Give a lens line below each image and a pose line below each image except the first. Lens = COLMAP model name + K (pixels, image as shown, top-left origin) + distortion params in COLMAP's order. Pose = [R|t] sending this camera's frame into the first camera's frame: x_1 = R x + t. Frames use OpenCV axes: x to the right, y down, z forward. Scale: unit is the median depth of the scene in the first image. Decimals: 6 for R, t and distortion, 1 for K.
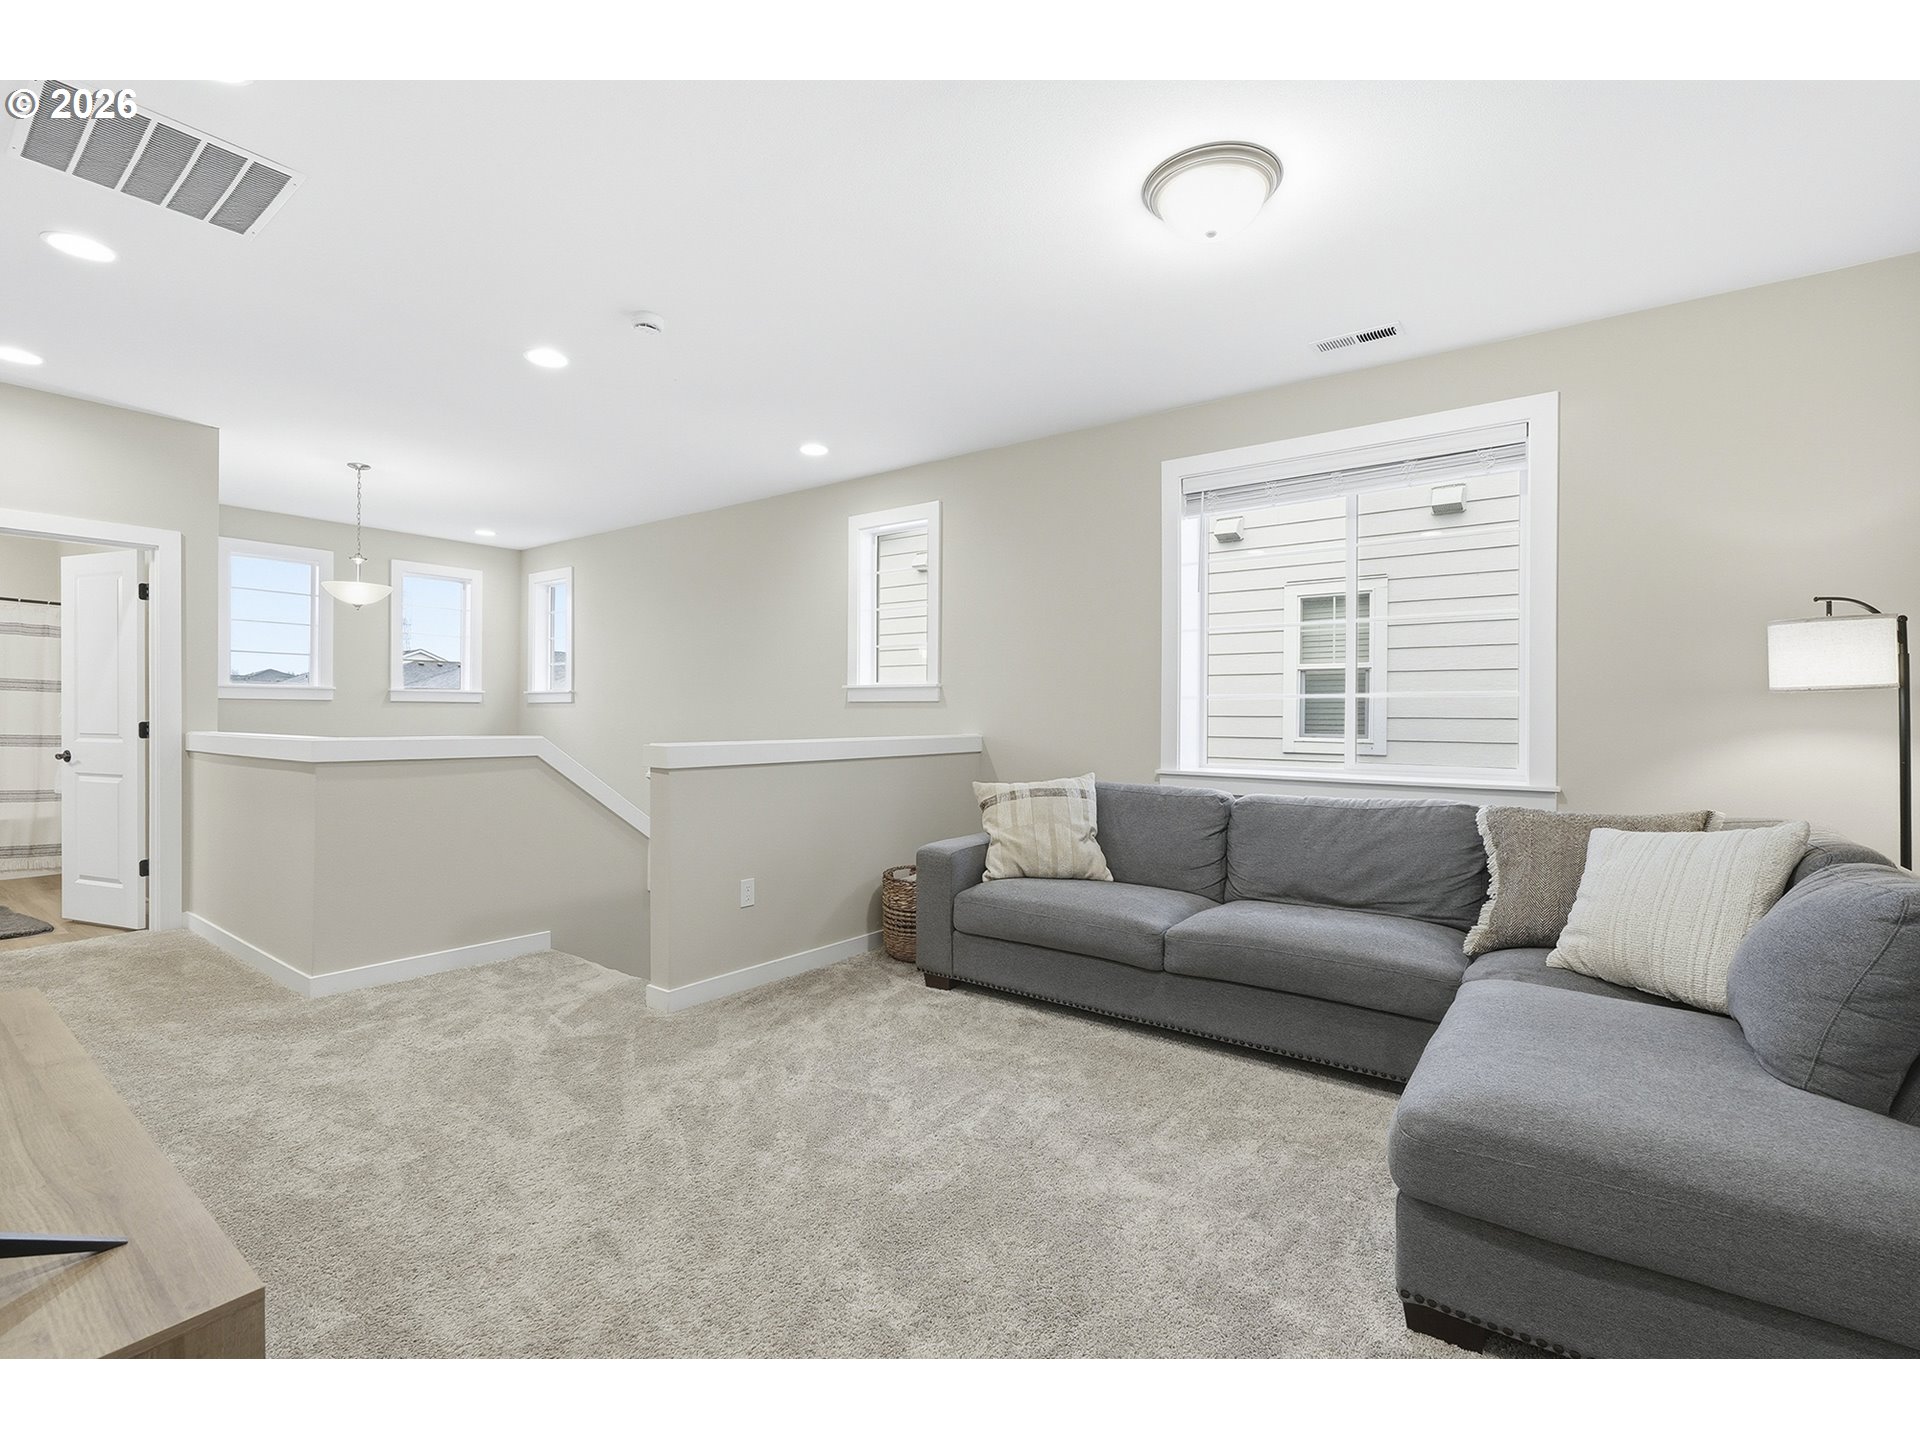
lens RADIAL K [[862.6, 0, 949.4], [0, 862.6, 725.8], [0, 0, 1]] dist [-0.006950, 0.002215]
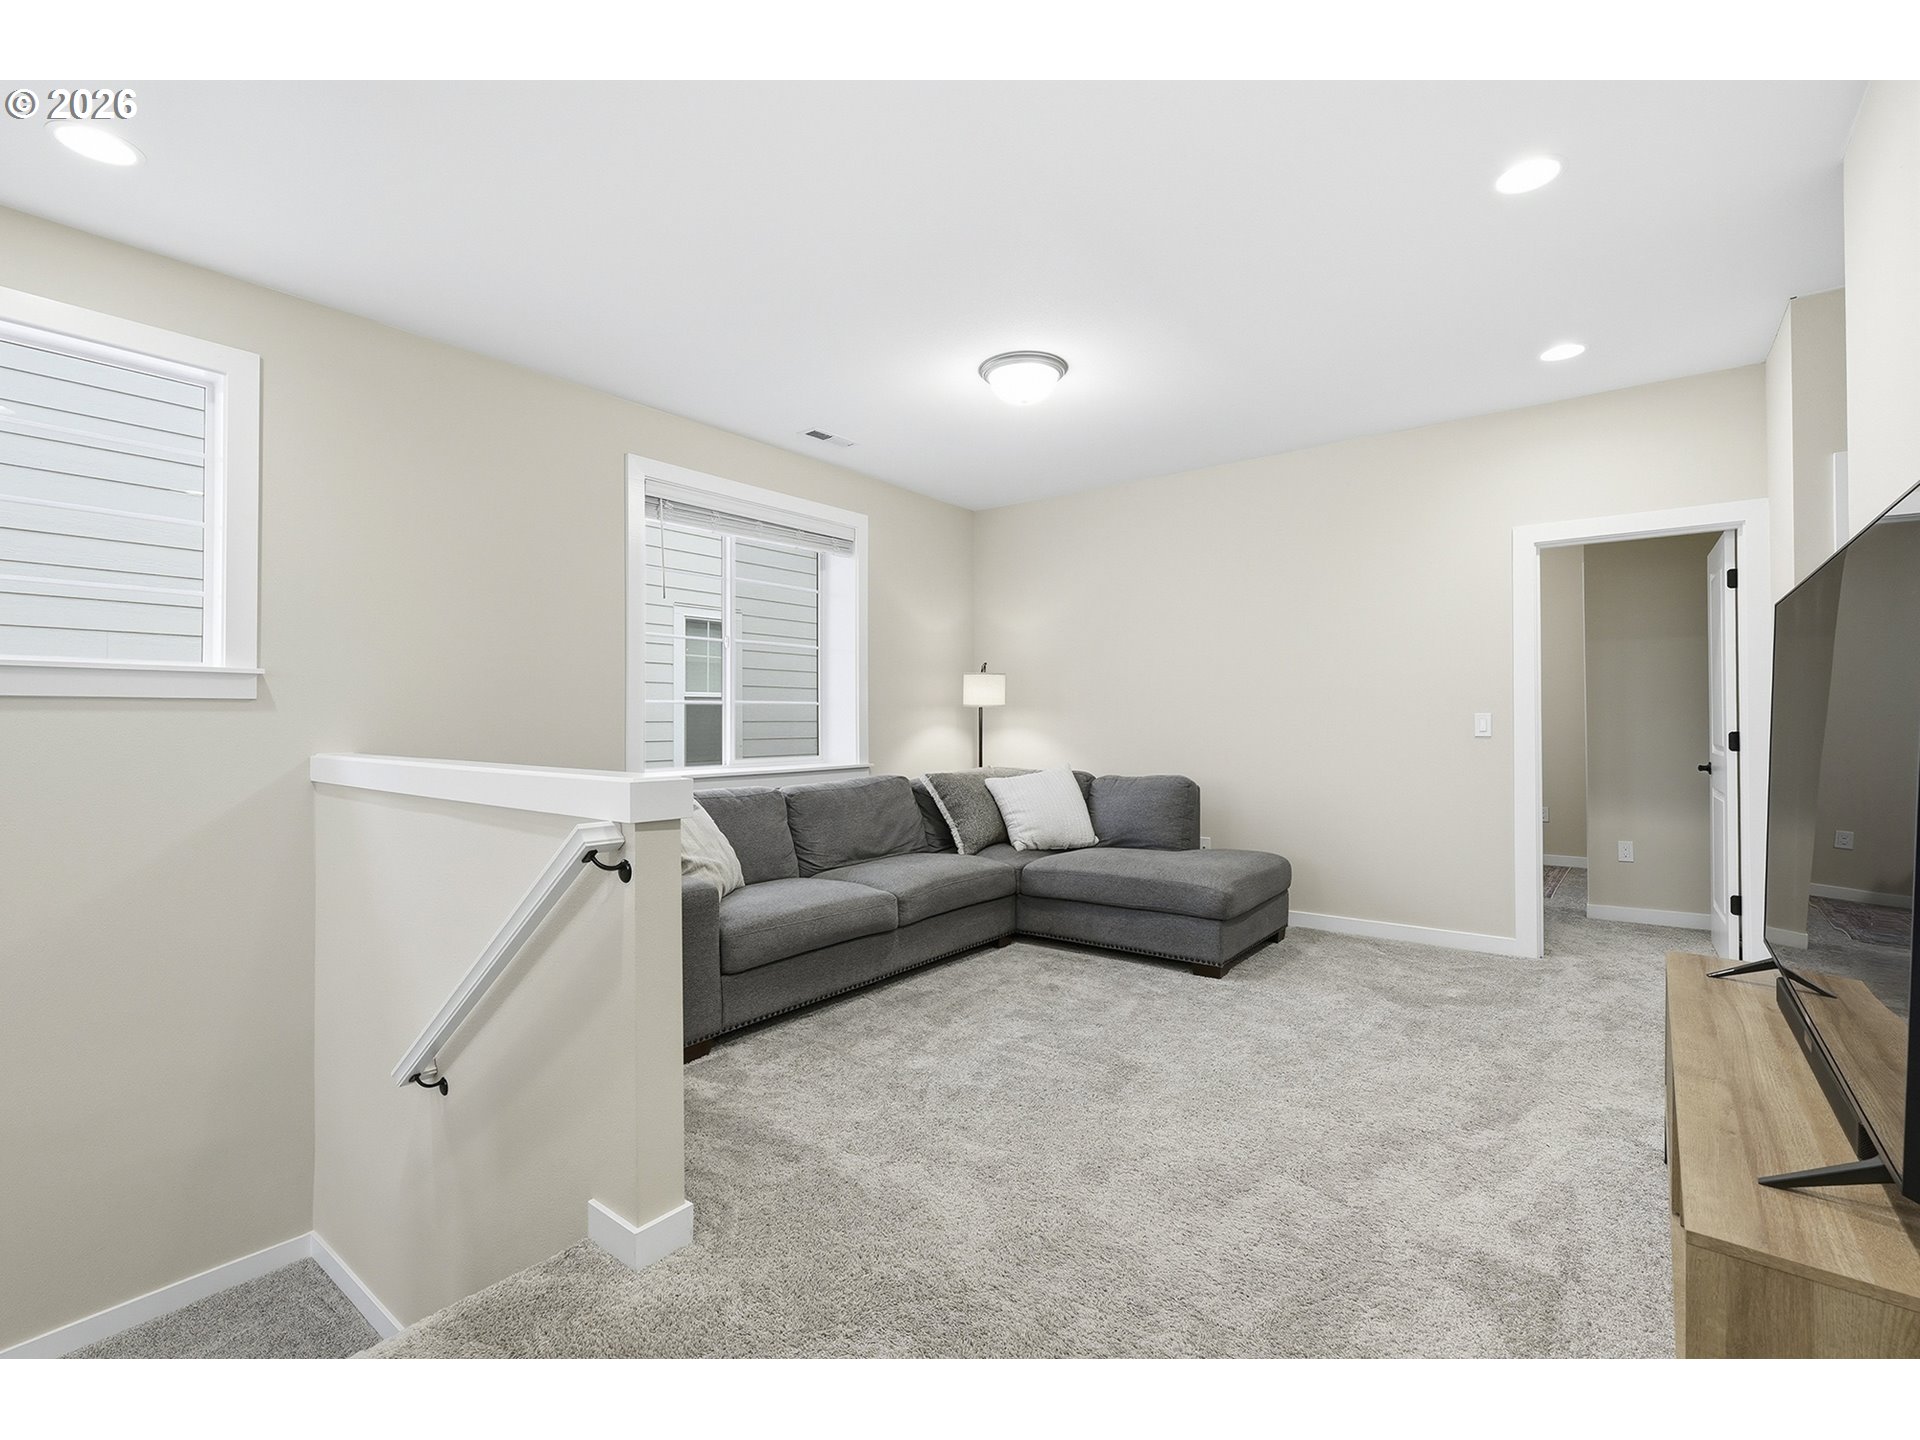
lens RADIAL K [[862.6, 0, 961.3], [0, 862.6, 715.7], [0, 0, 1]] dist [-0.006950, 0.002215]
pose [[0.025095, -0.000565, 0.999685, -0.918307], [0.017357, 0.999849, 0.000130, -0.015303], [-0.999534, 0.017348, 0.025101, 0.817062]]
